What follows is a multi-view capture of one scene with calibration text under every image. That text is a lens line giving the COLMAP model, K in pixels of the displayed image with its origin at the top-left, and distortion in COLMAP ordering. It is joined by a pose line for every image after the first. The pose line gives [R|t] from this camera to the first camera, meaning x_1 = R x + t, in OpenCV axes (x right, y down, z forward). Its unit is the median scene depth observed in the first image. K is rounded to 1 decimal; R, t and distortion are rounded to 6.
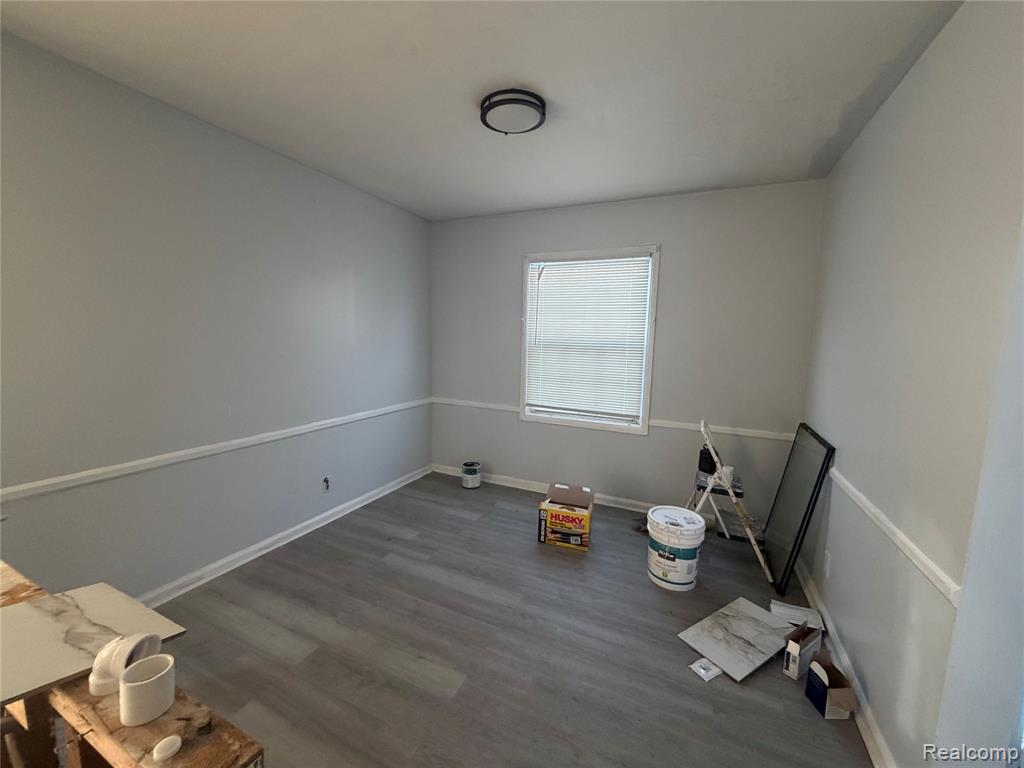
lens RADIAL K [[405.3, 0, 509.5], [0, 405.3, 385.3], [0, 0, 1]] dist [0.002128, 0.000281]
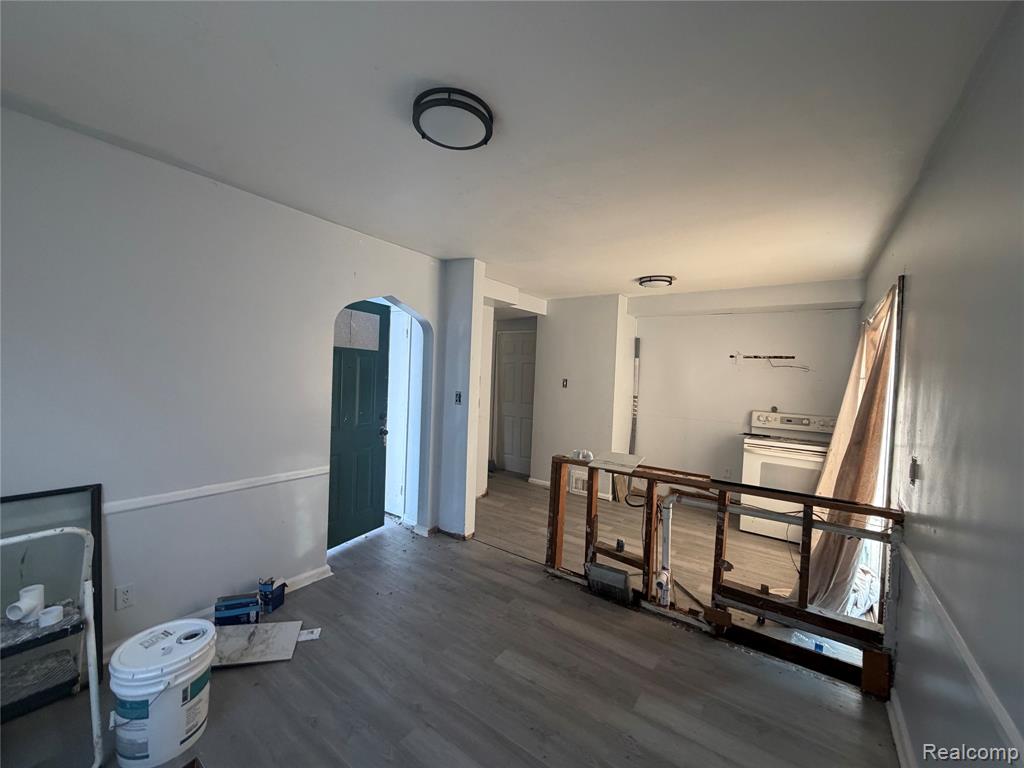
lens RADIAL K [[405.3, 0, 509.5], [0, 405.3, 385.3], [0, 0, 1]] dist [0.002128, 0.000281]
pose [[-0.977291, -0.069841, 0.200059, -0.216130], [-0.039449, 0.987584, 0.152057, -0.191291], [-0.208195, 0.140712, -0.967913, 1.309168]]
